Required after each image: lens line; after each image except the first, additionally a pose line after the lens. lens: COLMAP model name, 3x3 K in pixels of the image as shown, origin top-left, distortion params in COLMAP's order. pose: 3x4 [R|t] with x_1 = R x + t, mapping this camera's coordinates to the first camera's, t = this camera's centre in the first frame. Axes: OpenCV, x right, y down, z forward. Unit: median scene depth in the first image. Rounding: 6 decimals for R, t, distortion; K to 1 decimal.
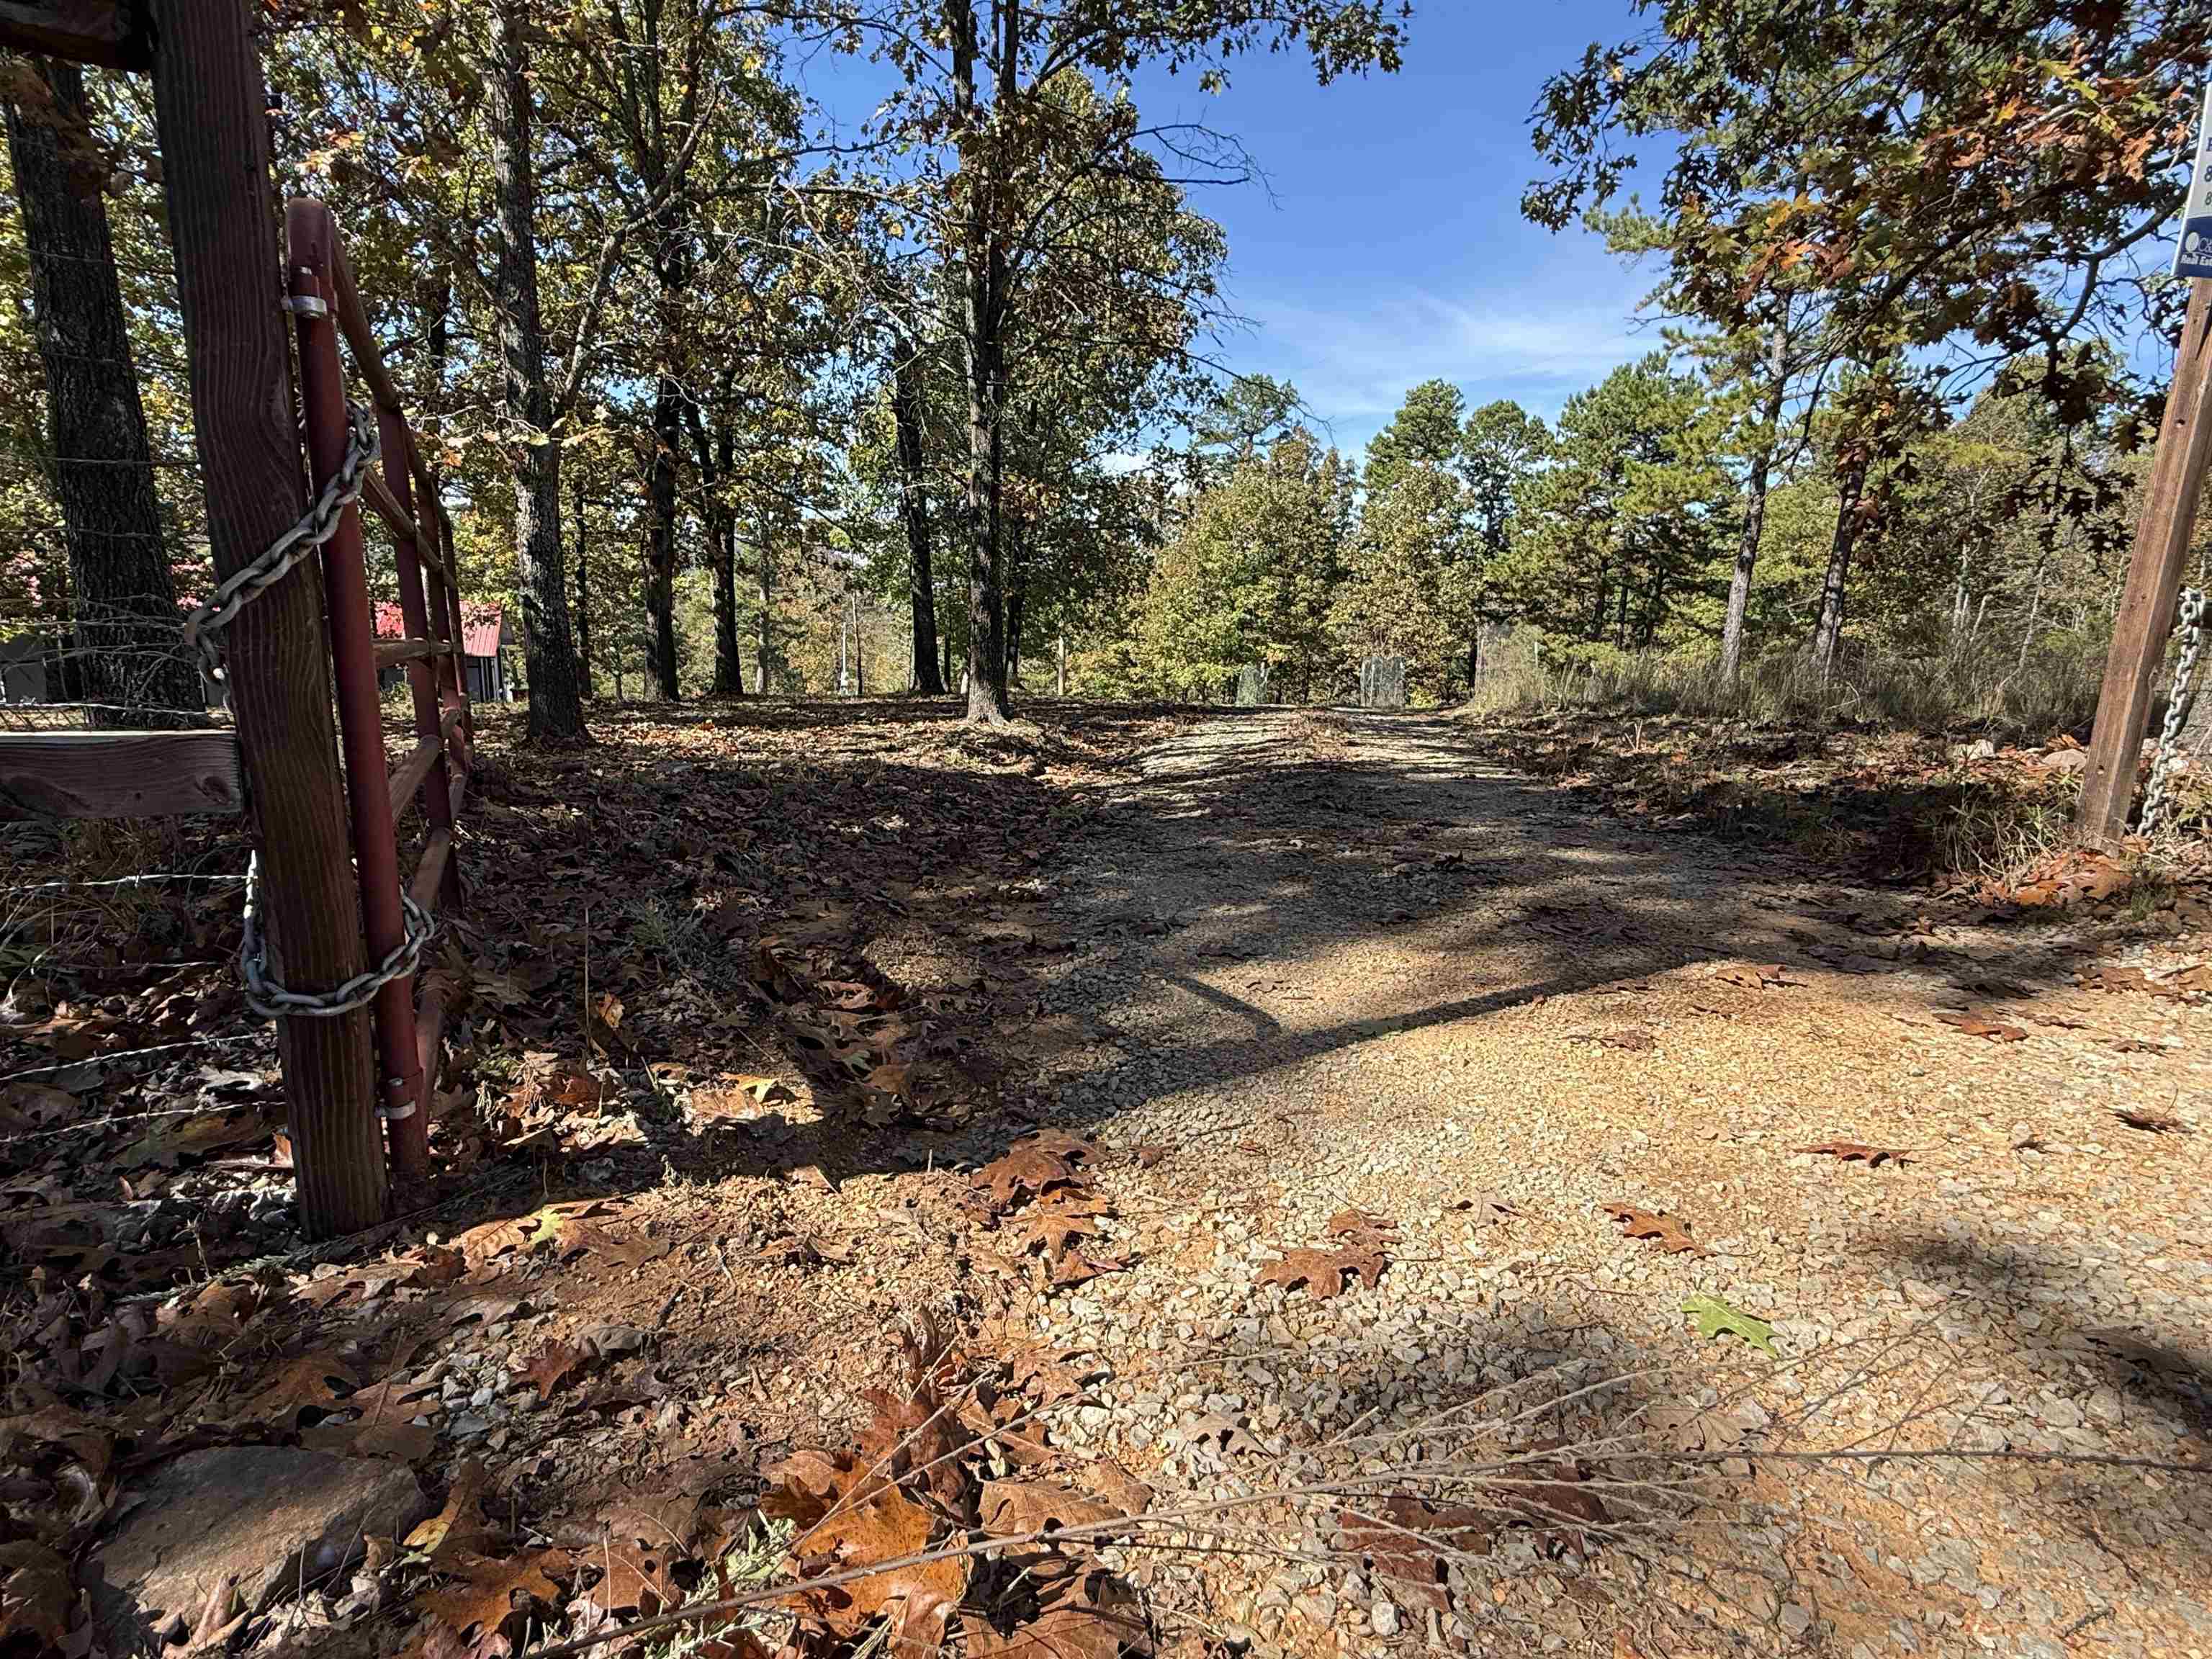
lens RADIAL K [[1098.3, 0, 1103.9], [0, 1098.3, 829.9], [0, 0, 1]] dist [-0.005280, -0.001241]
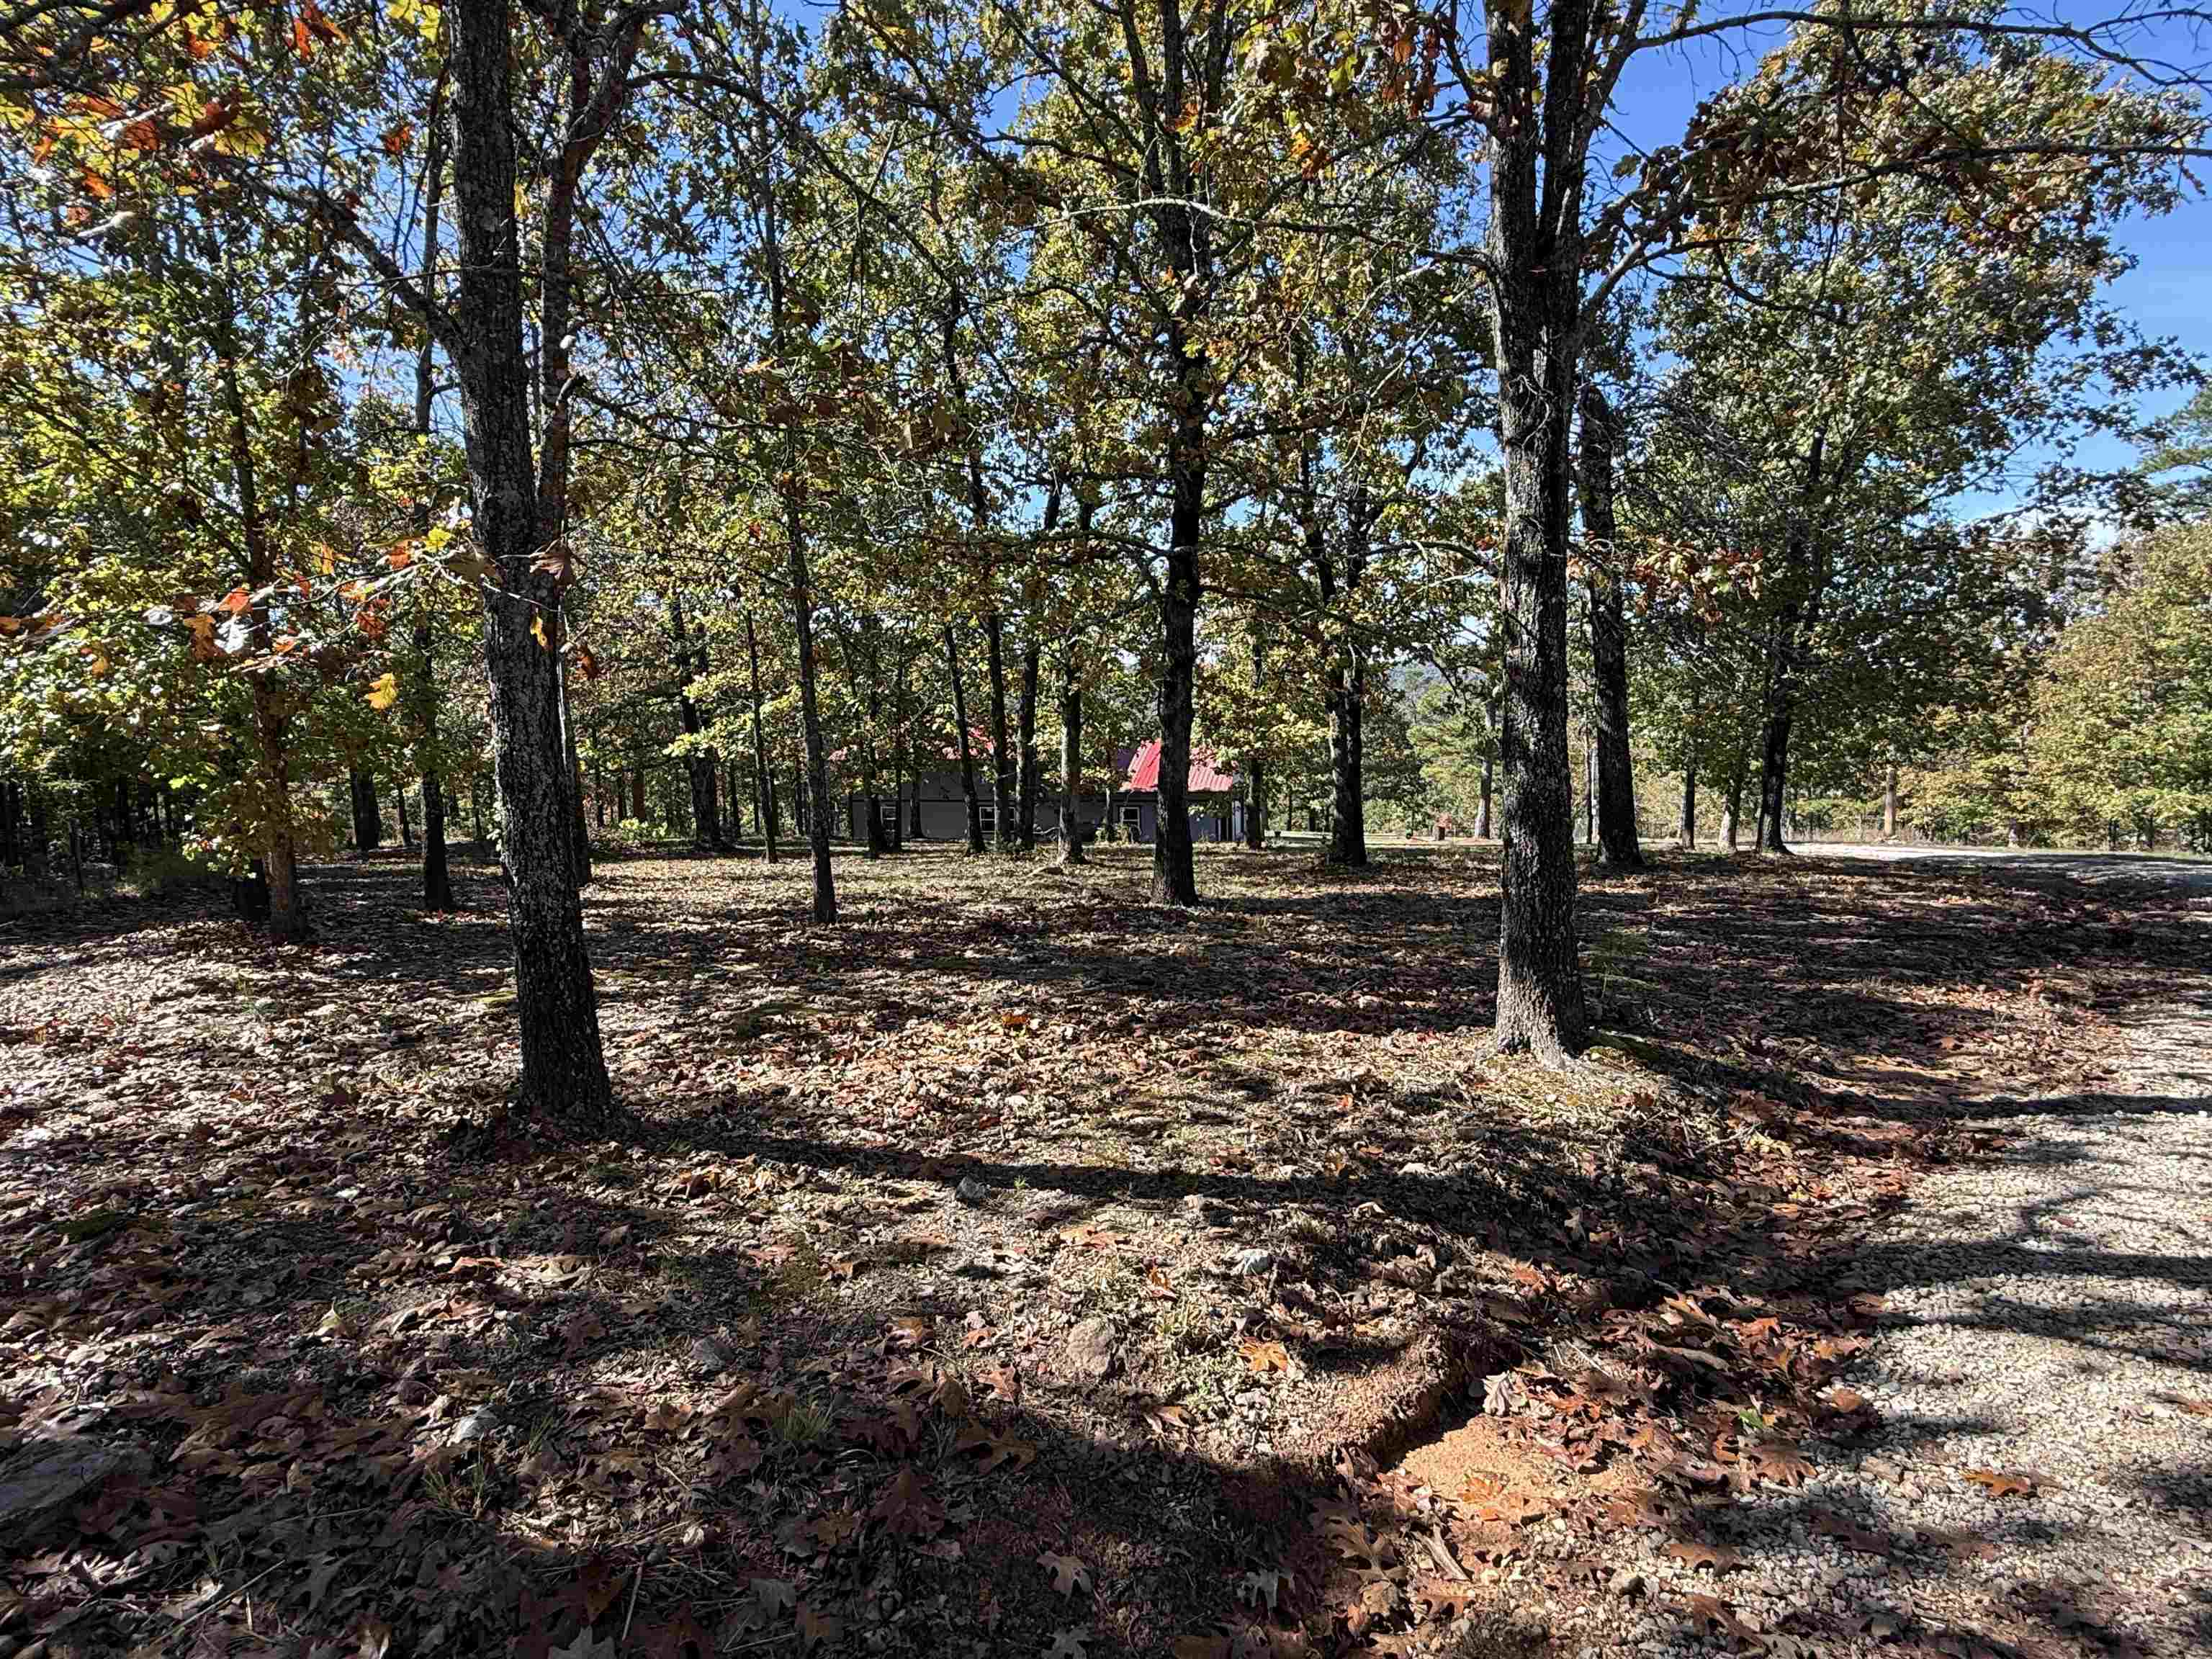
lens RADIAL K [[1098.3, 0, 1105.6], [0, 1098.3, 826.0], [0, 0, 1]] dist [-0.005280, -0.001241]
pose [[0.781832, 0.012816, -0.623358, 0.019511], [-0.078921, 0.993781, -0.078552, -0.061327], [0.618474, 0.110611, 0.777981, 0.216838]]
